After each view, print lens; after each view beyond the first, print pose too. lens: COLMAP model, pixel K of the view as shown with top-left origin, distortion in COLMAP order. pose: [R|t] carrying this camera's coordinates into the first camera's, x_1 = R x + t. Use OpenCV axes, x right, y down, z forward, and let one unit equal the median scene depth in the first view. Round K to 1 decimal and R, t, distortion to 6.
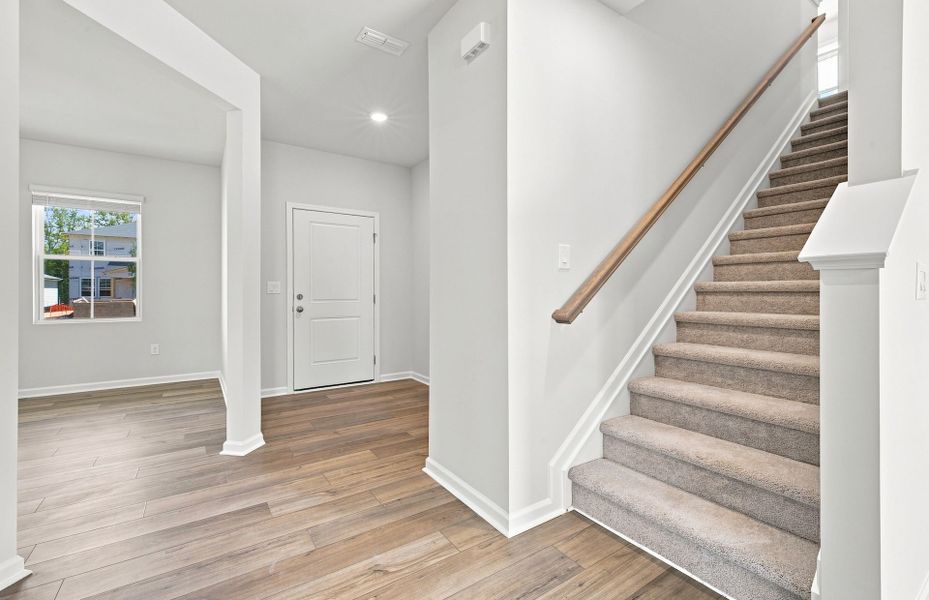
lens RADIAL K [[393.3, 0, 459.6], [0, 393.3, 292.7], [0, 0, 1]] dist [0.006129, -0.000302]
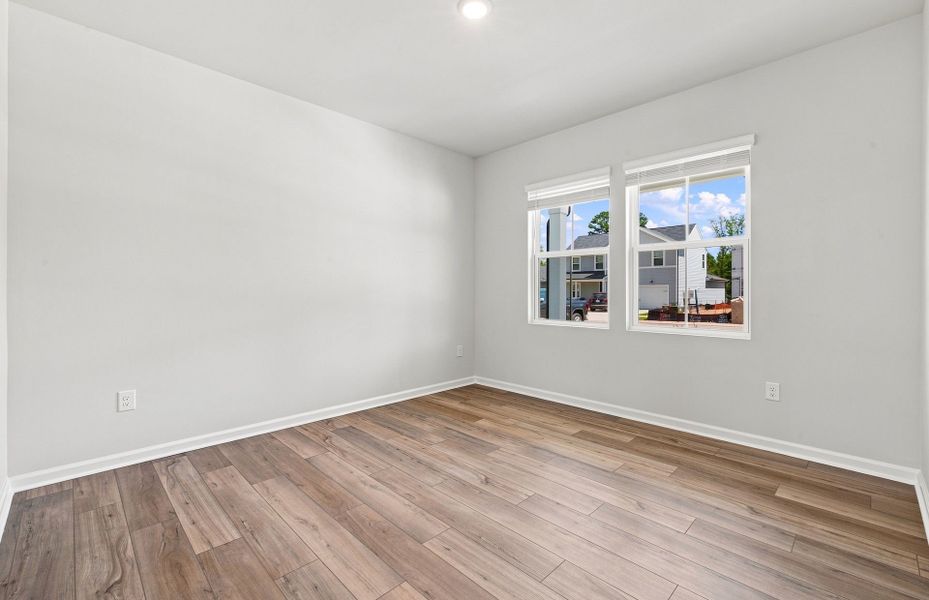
lens RADIAL K [[393.3, 0, 459.6], [0, 393.3, 292.7], [0, 0, 1]] dist [0.006129, -0.000302]
pose [[0.175651, 0.001579, -0.984451, -0.290305], [-0.000178, 0.999999, 0.001572, 0.000156], [0.984452, -0.000101, 0.175651, 0.459856]]
